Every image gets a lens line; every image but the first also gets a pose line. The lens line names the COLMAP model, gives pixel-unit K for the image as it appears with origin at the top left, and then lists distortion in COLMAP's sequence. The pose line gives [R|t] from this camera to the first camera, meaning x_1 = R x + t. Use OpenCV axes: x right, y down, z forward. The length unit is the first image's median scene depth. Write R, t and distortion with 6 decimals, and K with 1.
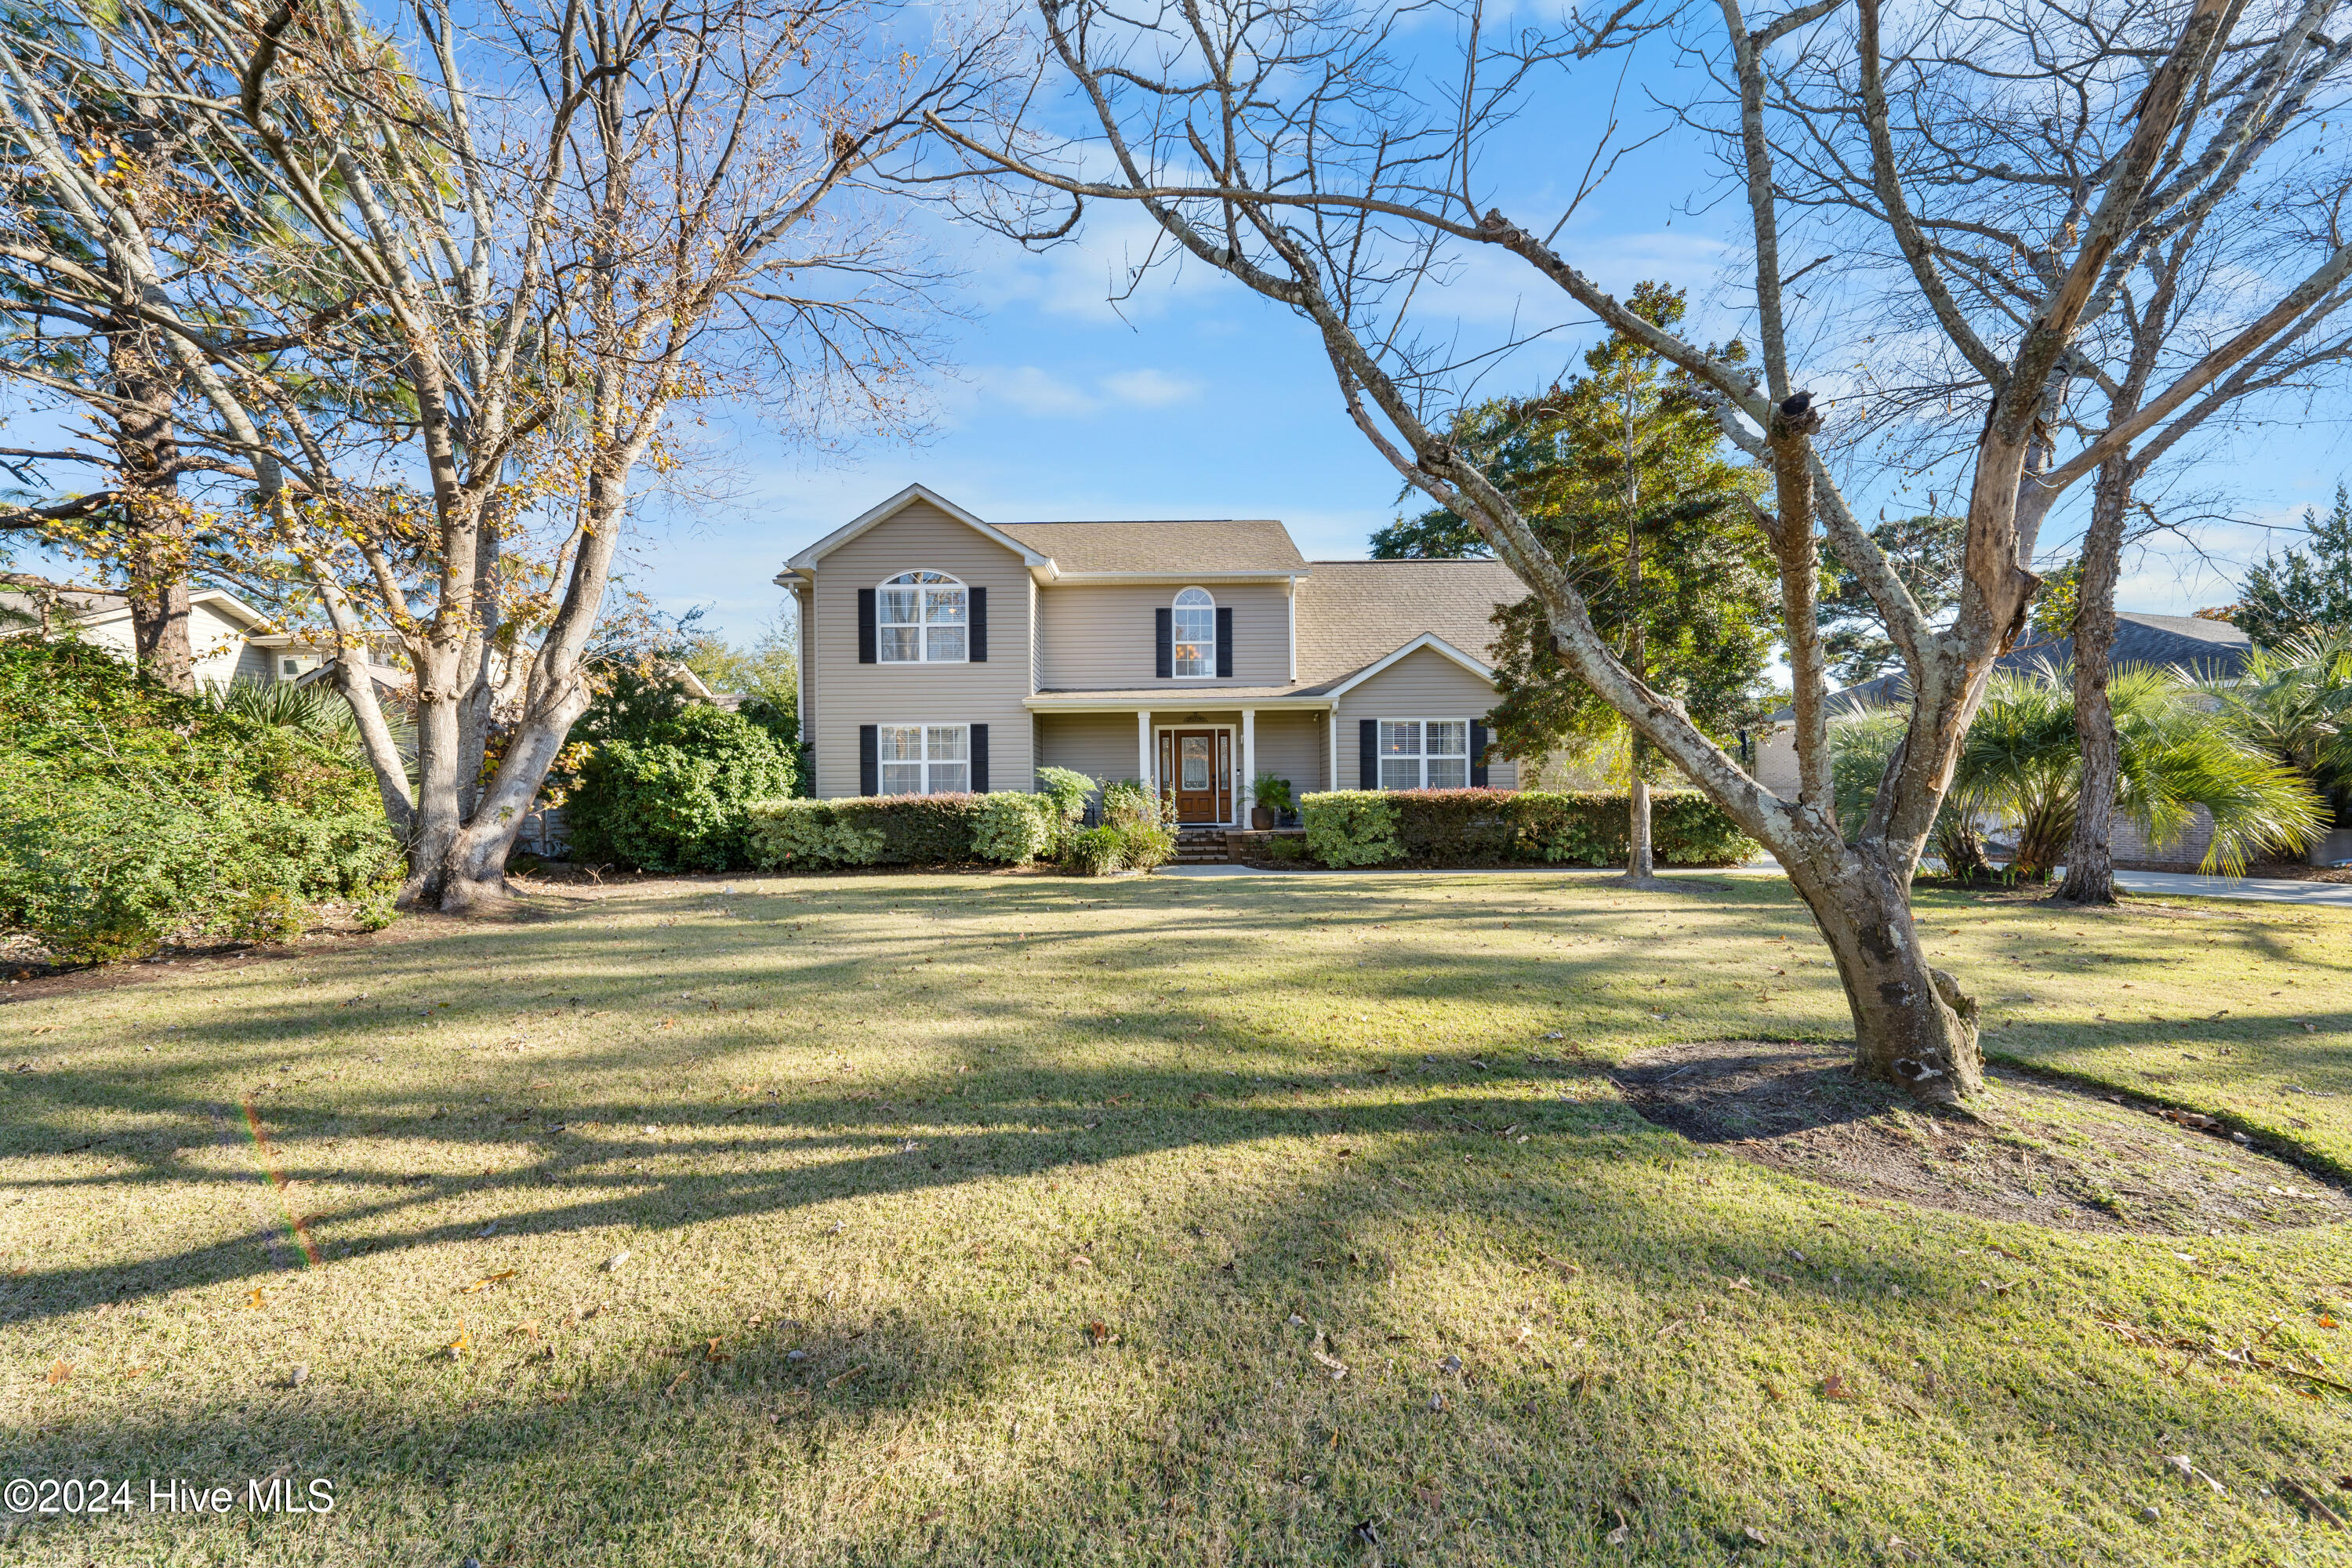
lens RADIAL K [[814.2, 0, 1176.2], [0, 814.2, 798.4], [0, 0, 1]] dist [-0.001018, -0.000085]
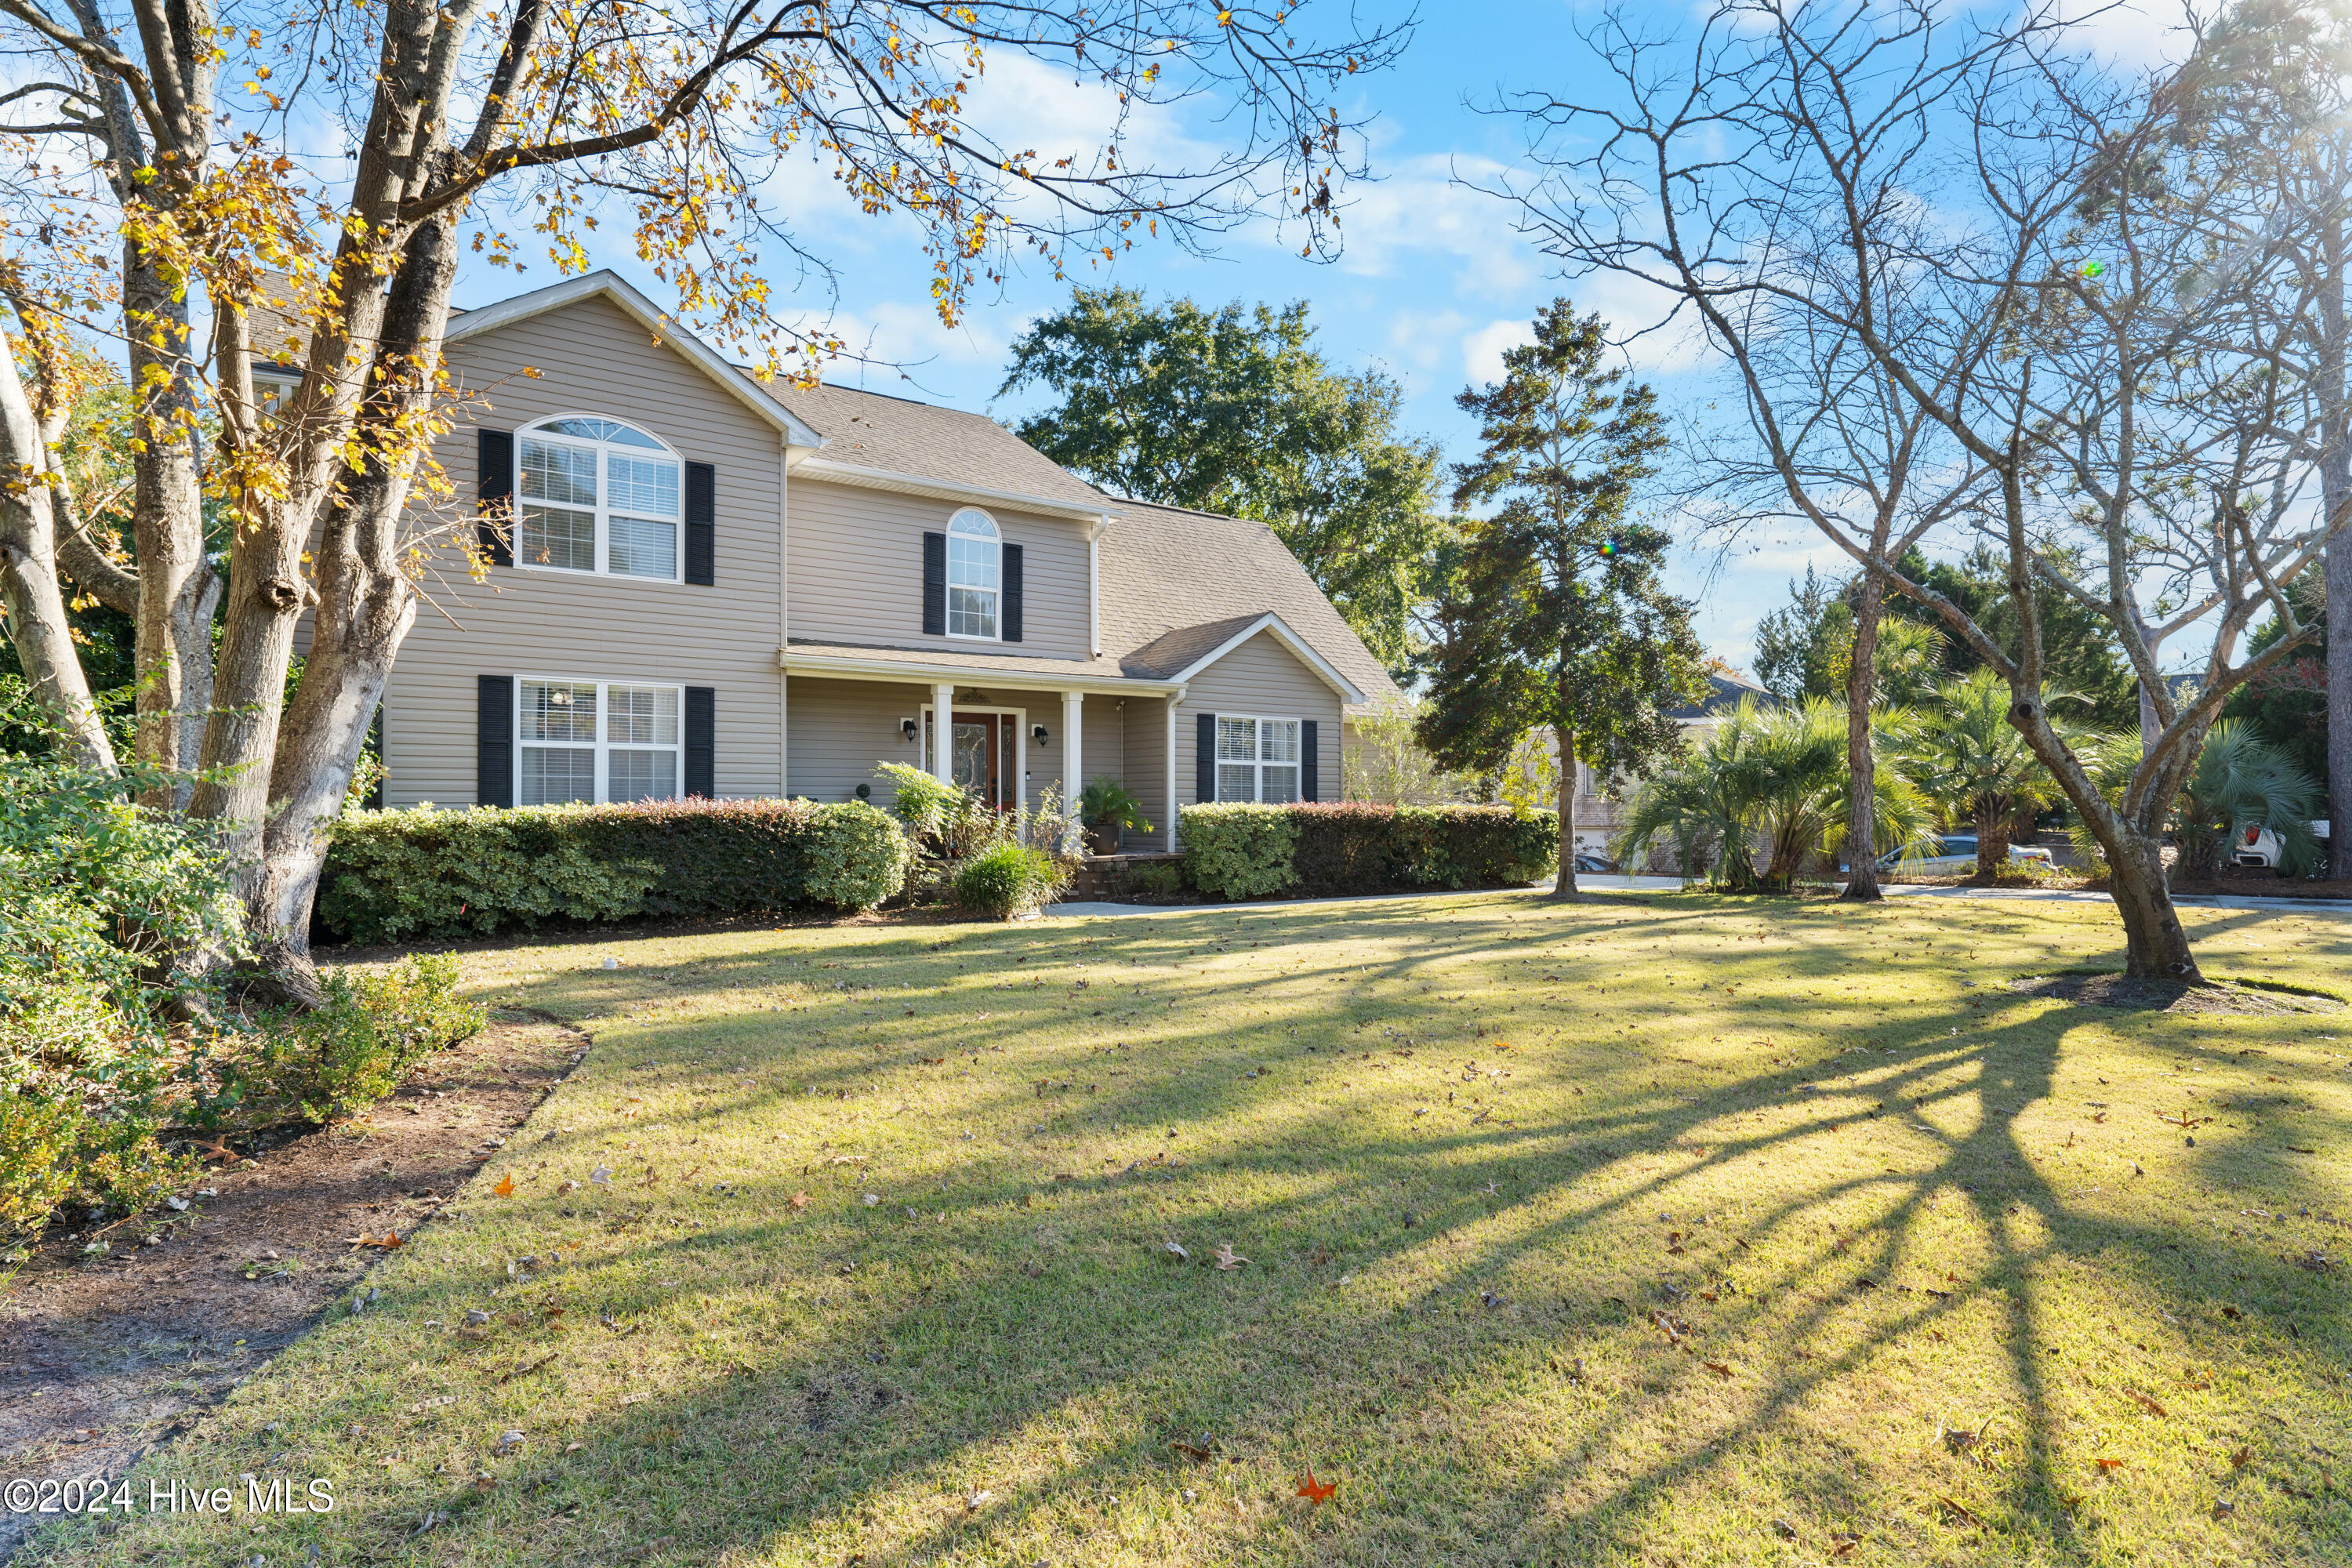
lens RADIAL K [[1305.7, 0, 1176.9], [0, 1305.7, 783.4], [0, 0, 1]] dist [-0.002665, -0.000160]
pose [[0.798205, 0.020857, 0.602025, -0.543324], [-0.005688, 0.999617, -0.027089, 0.005314], [-0.602360, 0.018198, 0.798017, 0.009383]]
